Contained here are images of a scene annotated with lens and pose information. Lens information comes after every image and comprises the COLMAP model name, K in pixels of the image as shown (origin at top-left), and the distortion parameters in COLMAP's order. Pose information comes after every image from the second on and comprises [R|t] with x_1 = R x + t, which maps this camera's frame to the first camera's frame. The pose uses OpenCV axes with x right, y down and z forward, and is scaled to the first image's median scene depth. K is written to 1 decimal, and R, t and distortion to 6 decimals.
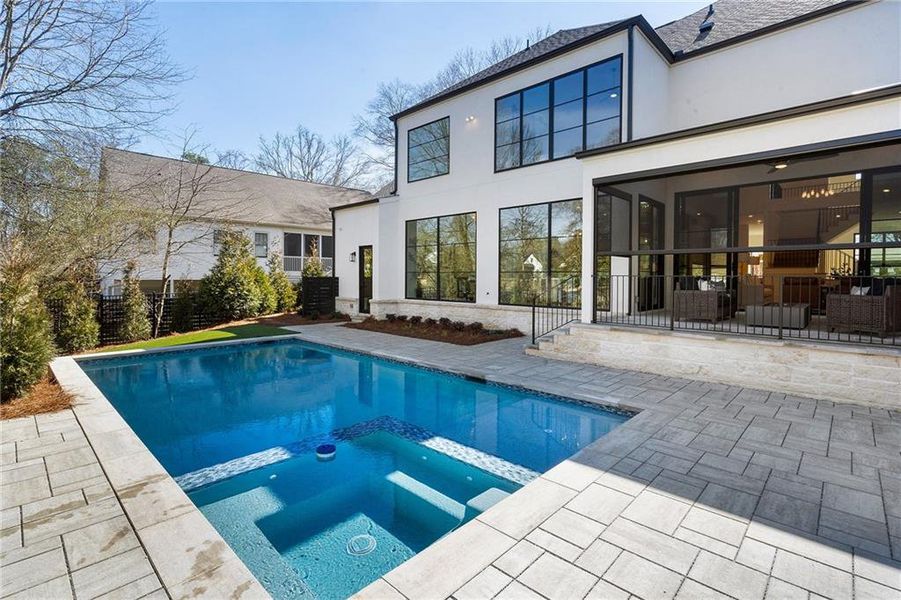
lens RADIAL K [[413.1, 0, 450.9], [0, 413.1, 294.5], [0, 0, 1]] dist [-0.003719, 0.000893]
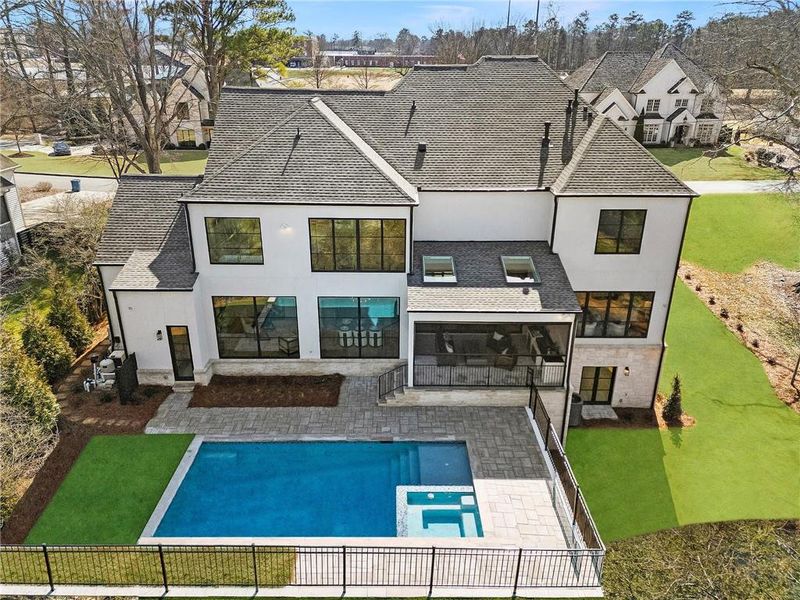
lens RADIAL K [[564.7, 0, 399.4], [0, 564.7, 298.7], [0, 0, 1]] dist [0.005471, 0.000047]
pose [[0.713367, -0.271993, 0.645854, -0.862018], [0.020740, 0.929398, 0.368496, -0.848496], [-0.700484, -0.249478, 0.668642, -0.423226]]
